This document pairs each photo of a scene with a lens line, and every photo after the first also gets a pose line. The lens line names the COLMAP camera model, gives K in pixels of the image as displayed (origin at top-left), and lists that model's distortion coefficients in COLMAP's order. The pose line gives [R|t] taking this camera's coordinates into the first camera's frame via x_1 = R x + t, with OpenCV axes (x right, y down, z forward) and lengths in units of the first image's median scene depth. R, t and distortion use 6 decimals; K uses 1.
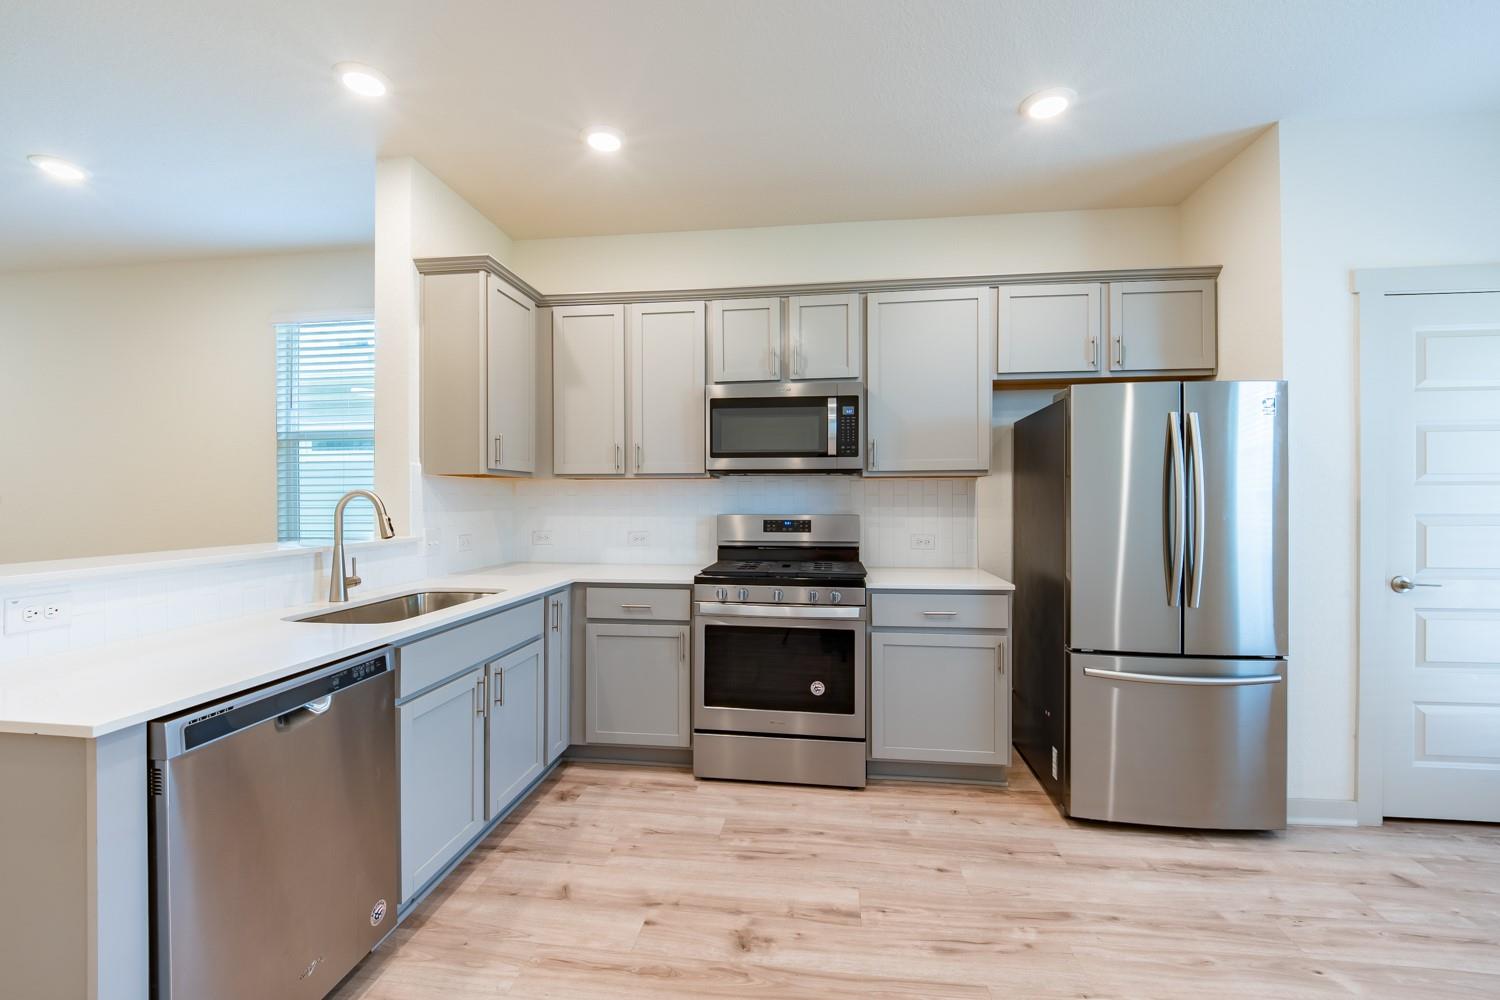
lens RADIAL K [[618.7, 0, 751.7], [0, 618.7, 489.5], [0, 0, 1]] dist [0.003369, -0.011621]
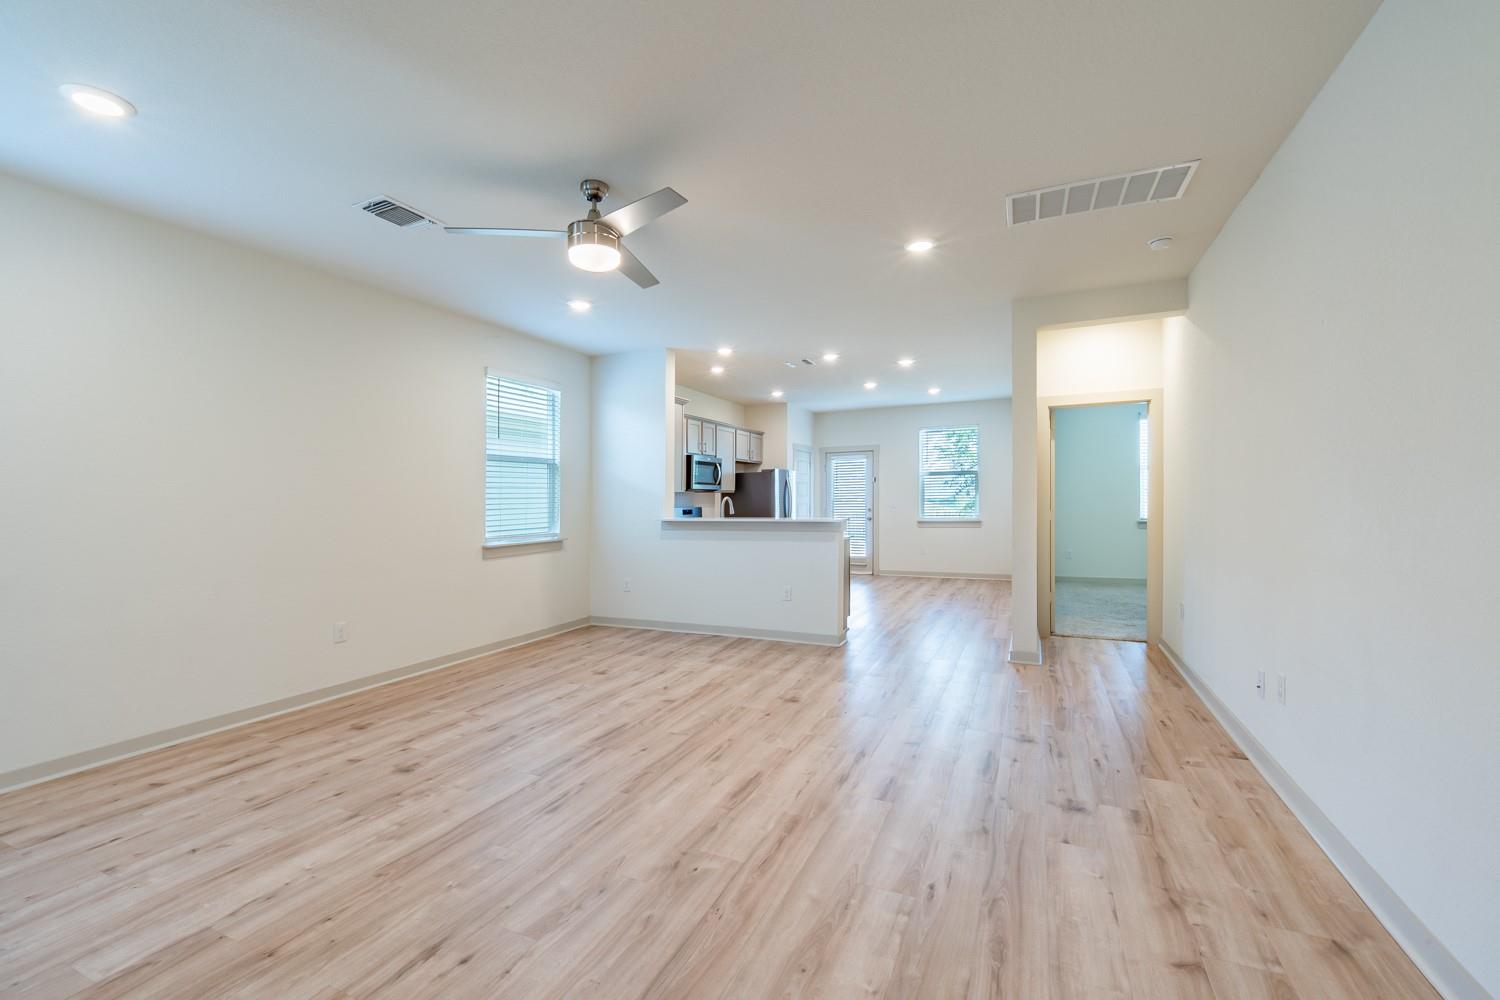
lens RADIAL K [[617.1, 0, 731.4], [0, 617.1, 485.7], [0, 0, 1]] dist [0.028896, -0.025390]
pose [[0.324601, 0.019353, 0.945653, -2.662781], [-0.000596, 0.999795, -0.020257, 0.005768], [-0.945851, 0.006011, 0.324546, 0.047261]]
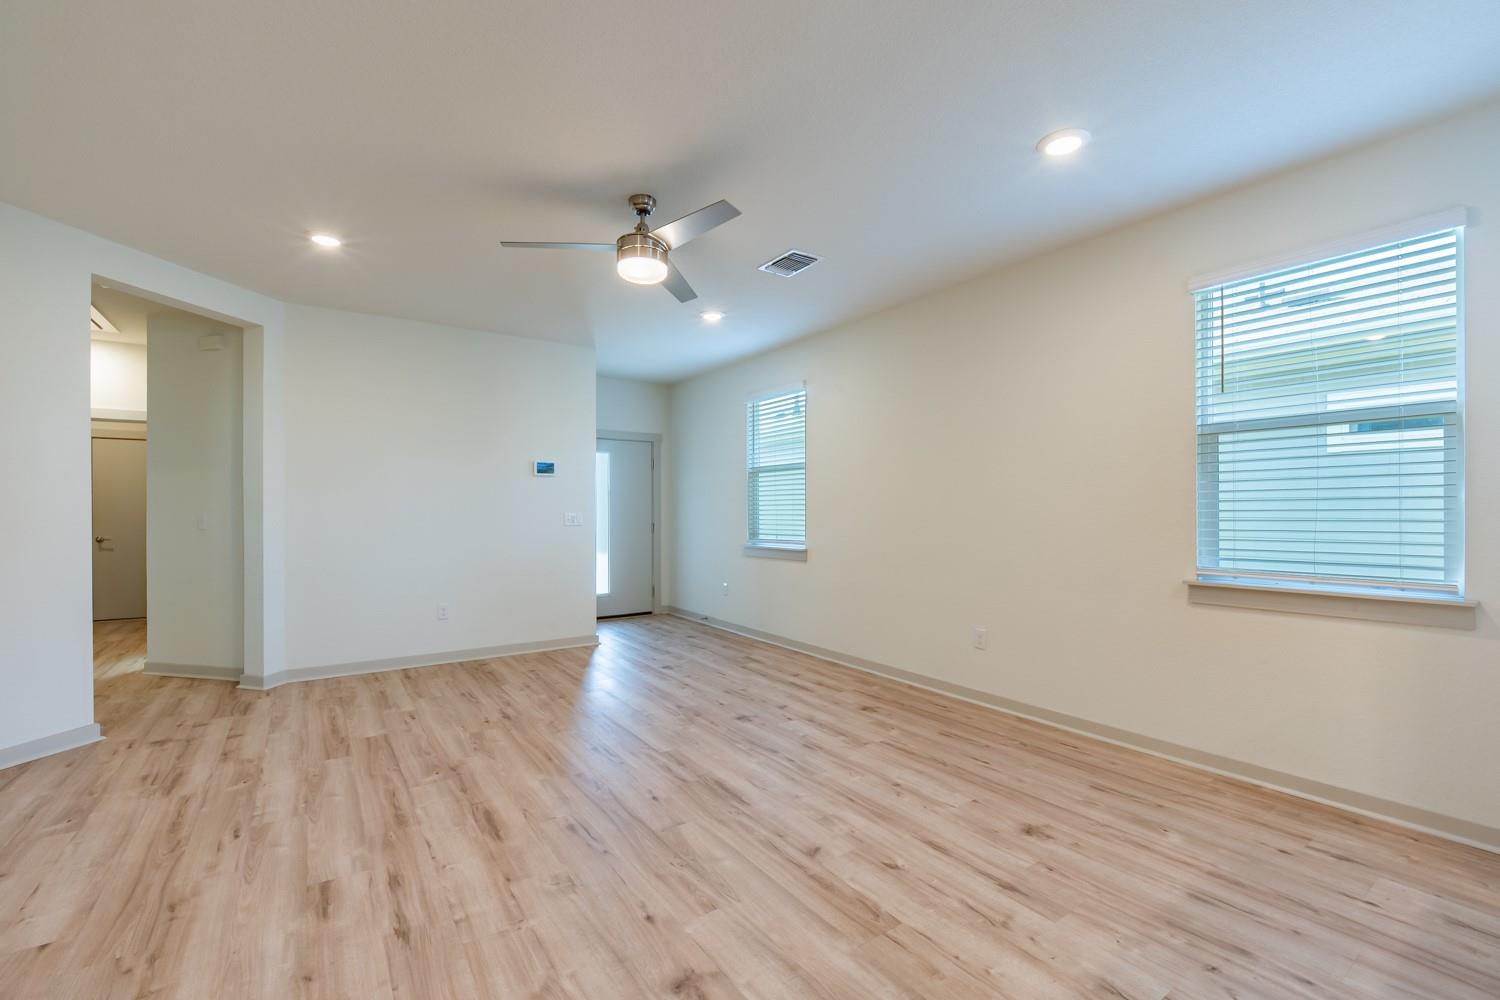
lens RADIAL K [[629.2, 0, 737.5], [0, 629.2, 504.6], [0, 0, 1]] dist [-0.008996, -0.004134]
pose [[0.660278, -0.004379, -0.751008, -0.796080], [0.008905, 0.999958, 0.001999, 0.004994], [0.750968, -0.008008, 0.660290, 0.021186]]
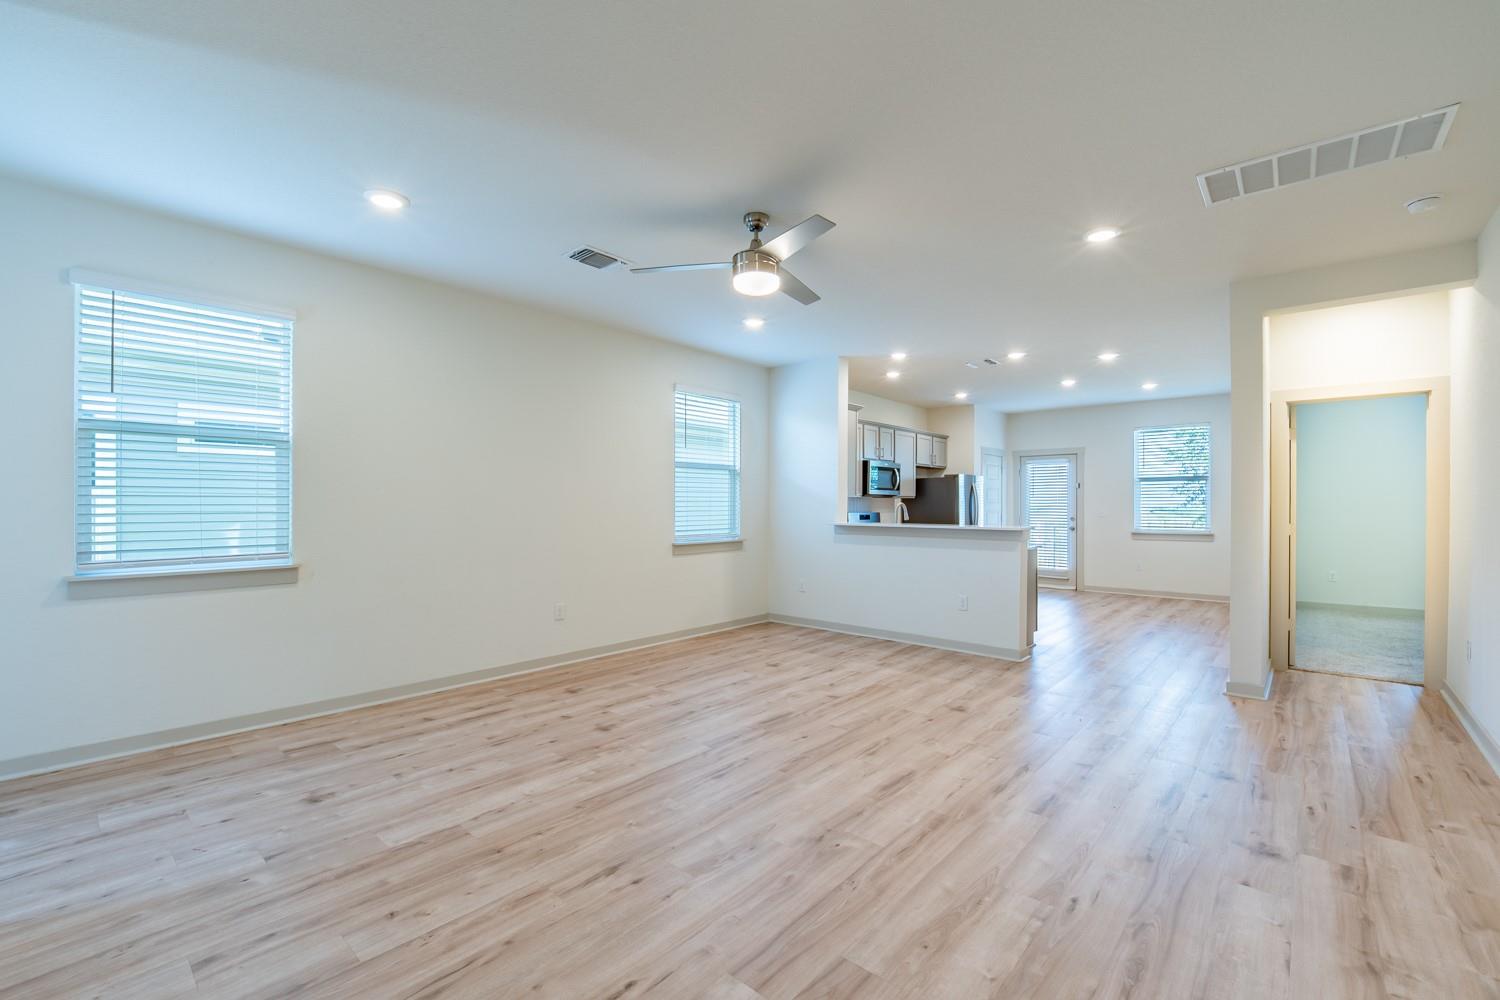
lens RADIAL K [[620.9, 0, 750.0], [0, 620.9, 500.0], [0, 0, 1]] dist [0.030971, -0.020890]
pose [[0.571059, 0.010397, 0.820843, -2.701056], [-0.014823, 0.999887, -0.002353, 0.005937], [-0.820775, -0.010824, 0.571149, -0.036231]]
